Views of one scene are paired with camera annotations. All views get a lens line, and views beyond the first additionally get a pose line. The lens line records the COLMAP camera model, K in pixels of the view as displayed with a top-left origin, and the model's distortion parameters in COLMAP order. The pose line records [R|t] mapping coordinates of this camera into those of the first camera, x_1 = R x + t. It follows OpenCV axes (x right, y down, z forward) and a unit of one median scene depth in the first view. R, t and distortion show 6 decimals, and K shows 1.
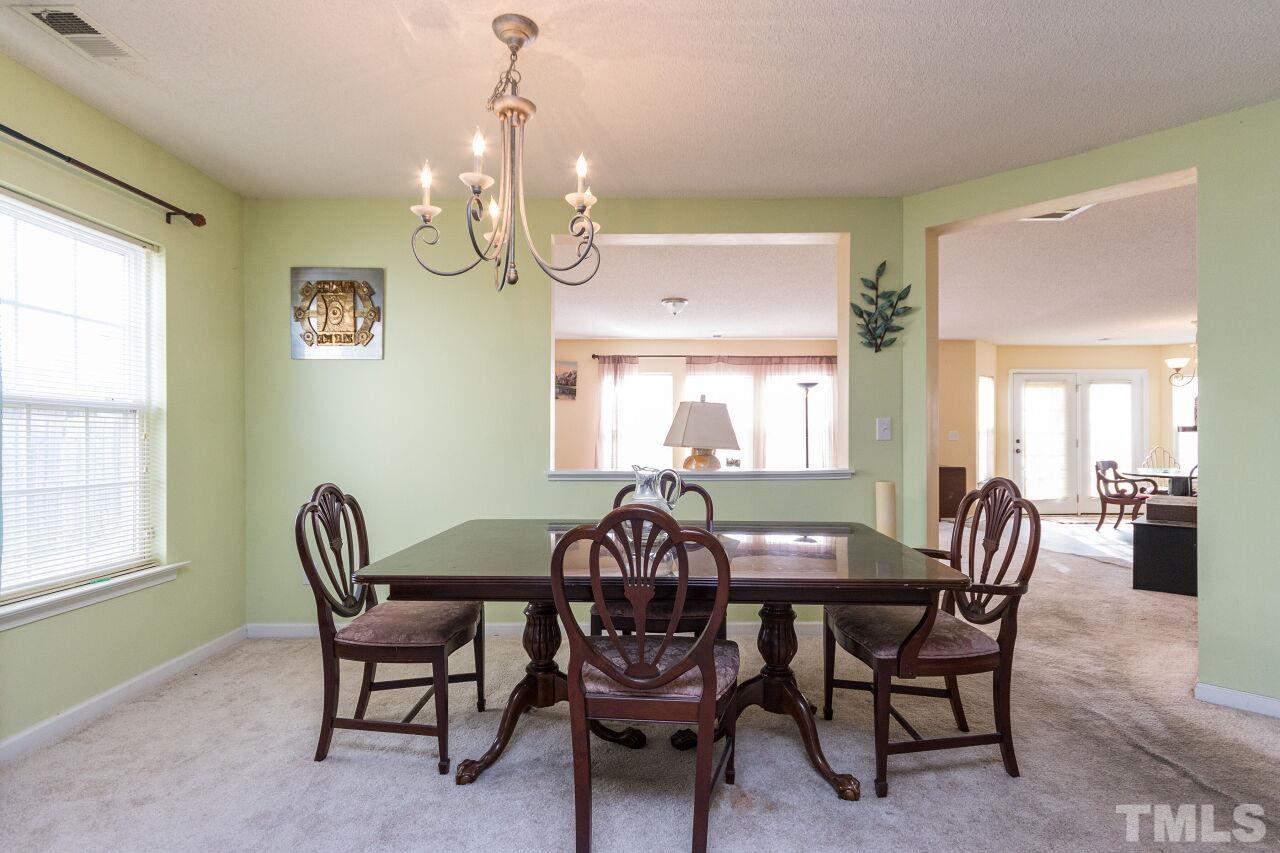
lens RADIAL K [[651.9, 0, 635.7], [0, 651.9, 438.2], [0, 0, 1]] dist [0.005713, 0.000052]
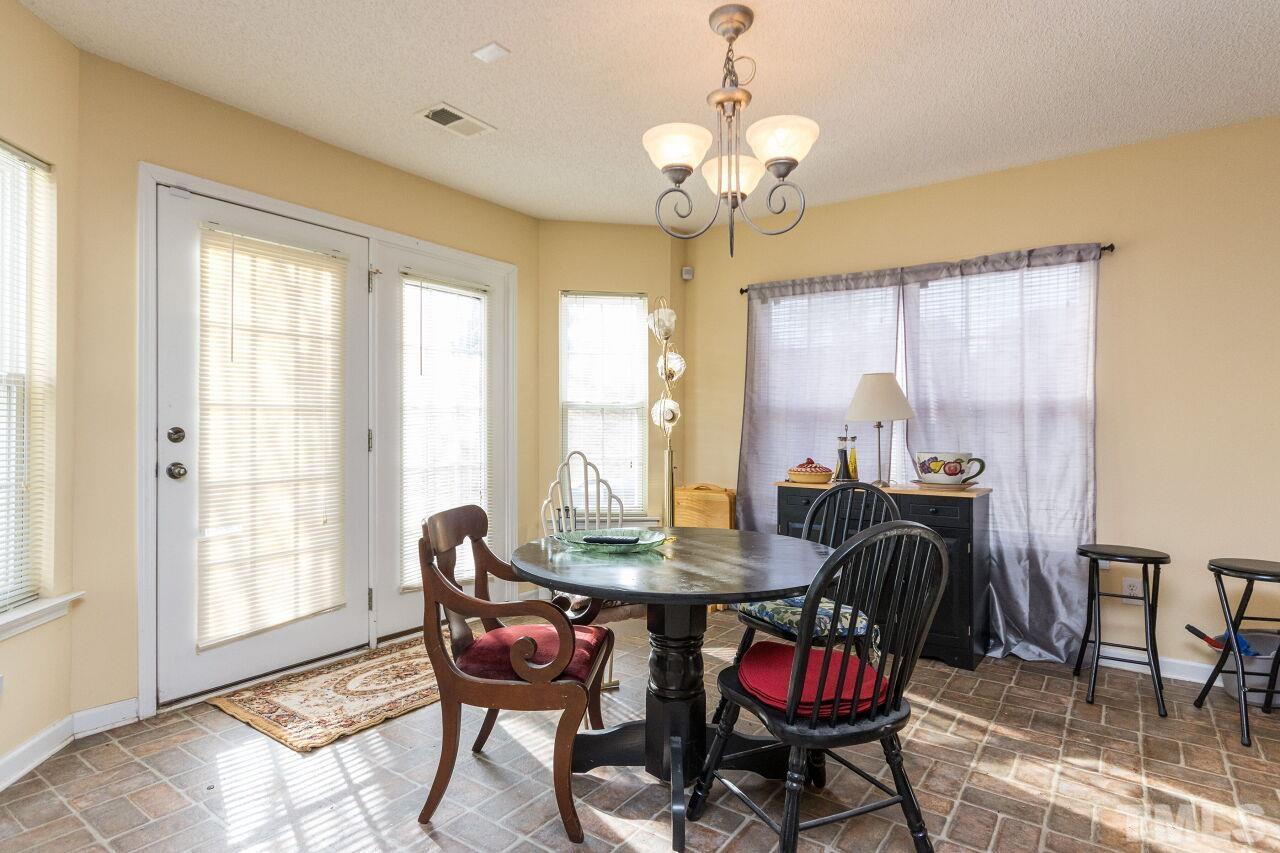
lens RADIAL K [[685.5, 0, 643.3], [0, 685.5, 424.5], [0, 0, 1]] dist [-0.024196, -0.001335]
pose [[0.582990, 0.002158, 0.812477, 1.205134], [-0.004175, 0.999991, 0.000339, -0.002050], [-0.812469, -0.003590, 0.582994, 1.734526]]
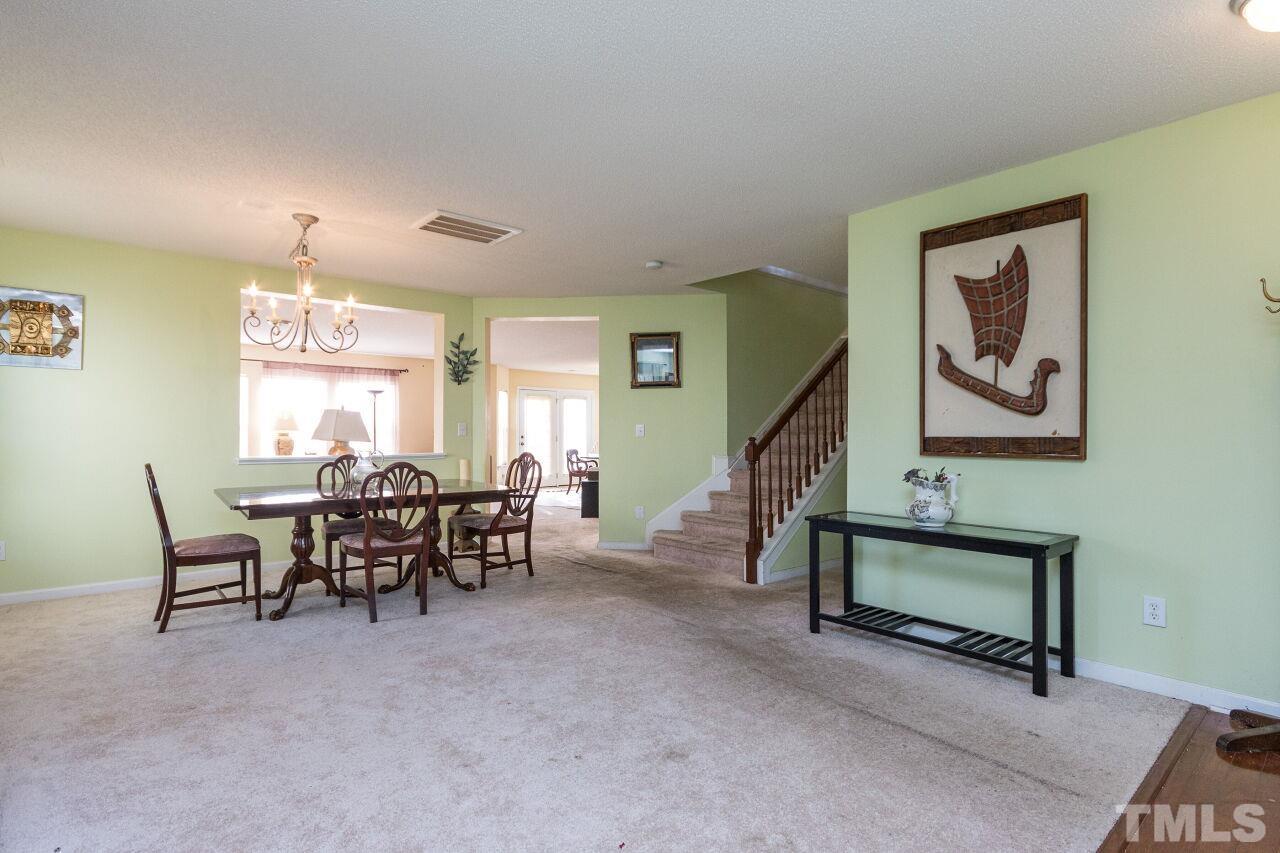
lens RADIAL K [[651.9, 0, 638.7], [0, 651.9, 431.2], [0, 0, 1]] dist [0.005713, 0.000052]
pose [[0.753661, 0.005009, 0.657245, -0.407556], [-0.001528, 0.999982, -0.005869, 0.000488], [-0.657262, 0.003419, 0.753654, -0.617451]]
